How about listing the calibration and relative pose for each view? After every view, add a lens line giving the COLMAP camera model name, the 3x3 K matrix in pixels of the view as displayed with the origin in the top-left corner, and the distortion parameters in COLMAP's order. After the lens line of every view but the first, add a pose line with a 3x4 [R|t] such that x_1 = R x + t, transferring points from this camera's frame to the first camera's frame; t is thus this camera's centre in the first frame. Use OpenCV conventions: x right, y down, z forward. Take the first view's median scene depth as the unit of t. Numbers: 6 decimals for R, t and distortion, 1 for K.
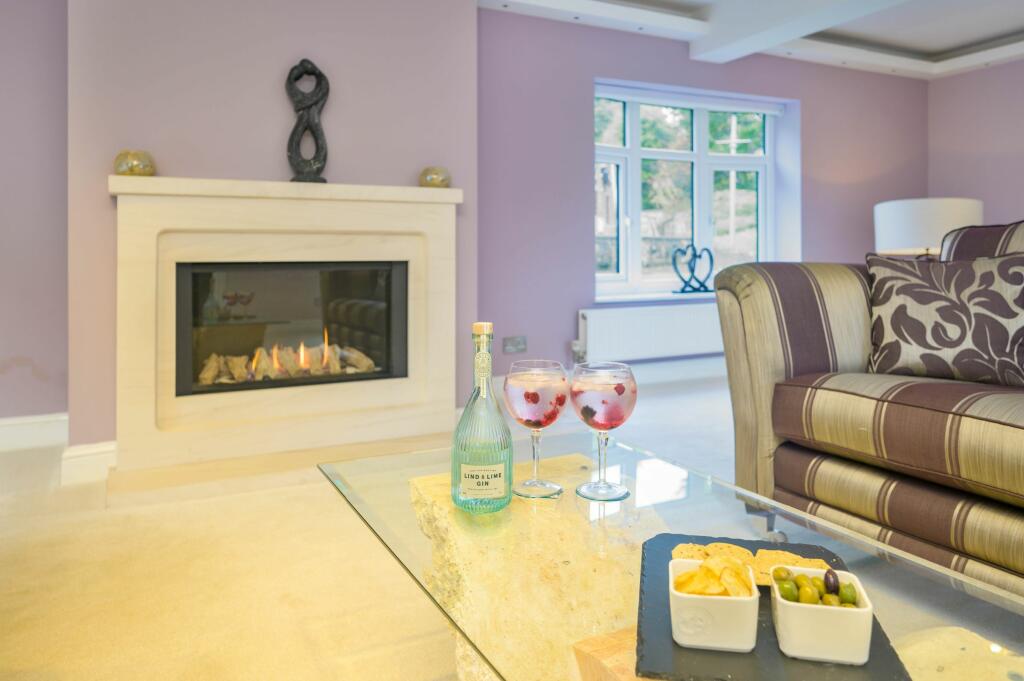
lens RADIAL K [[730.2, 0, 517.0], [0, 730.2, 300.1], [0, 0, 1]] dist [0.001386, 0.005049]
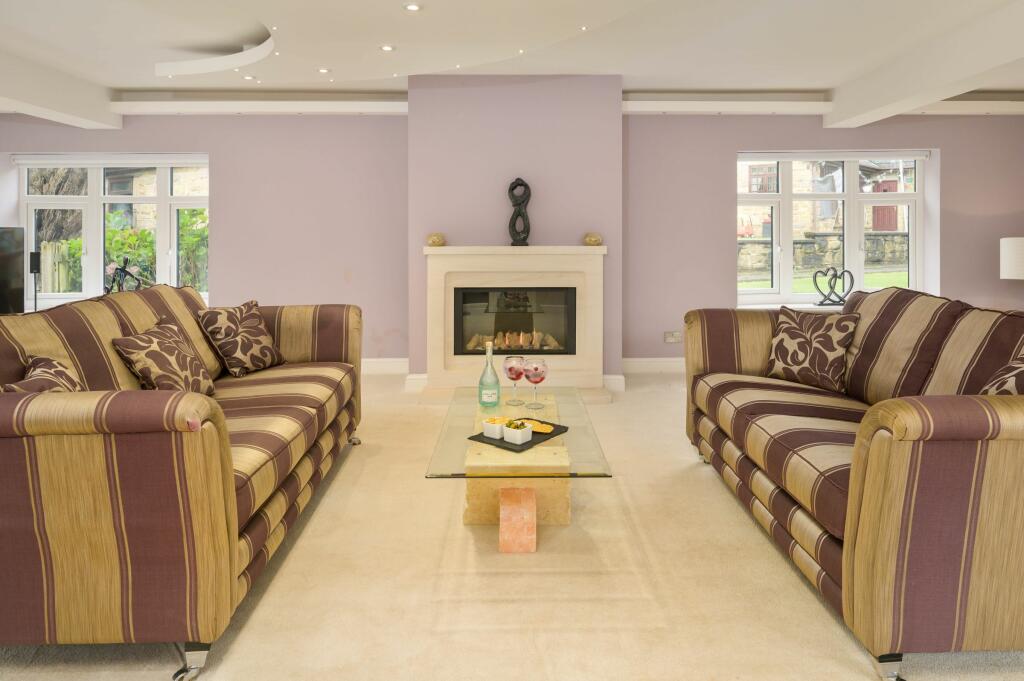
lens RADIAL K [[682.2, 0, 543.7], [0, 682.2, 339.0], [0, 0, 1]] dist [-0.006048, -0.003062]
pose [[0.899771, 0.071372, -0.430485, 0.560497], [-0.027741, 0.993893, 0.106800, -0.118892], [0.435479, -0.084153, 0.896257, -0.565855]]
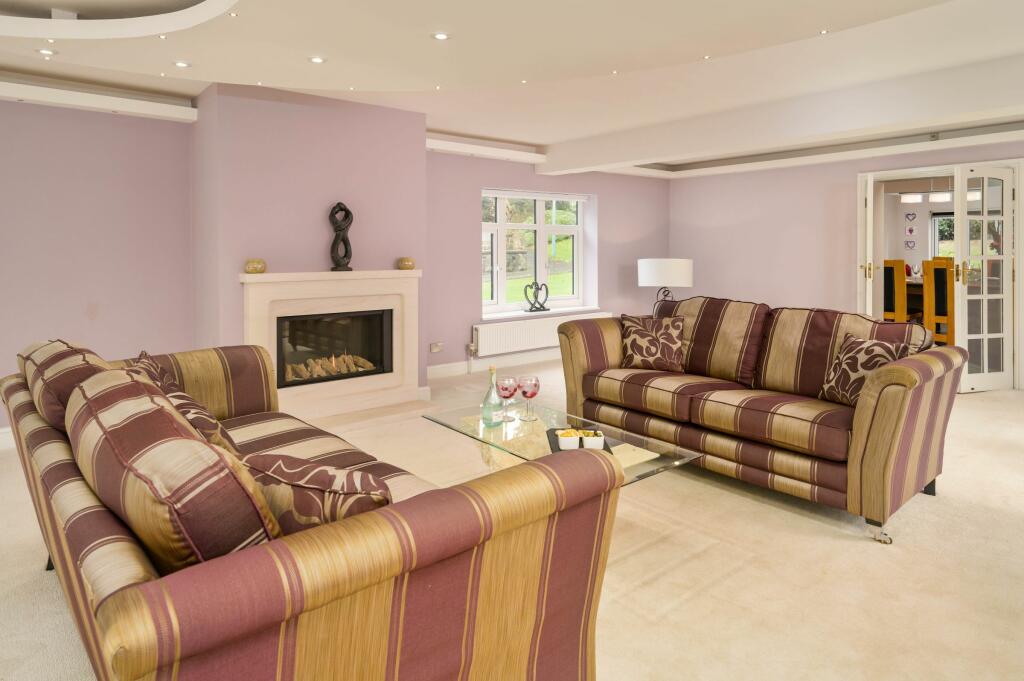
lens RADIAL K [[610.7, 0, 512.0], [0, 610.7, 340.5], [0, 0, 1]] dist [-0.006601, -0.000942]
pose [[0.974760, -0.025647, 0.221778, -0.229563], [0.004887, 0.995593, 0.093655, -0.134994], [-0.223203, -0.090208, 0.970589, -0.640428]]
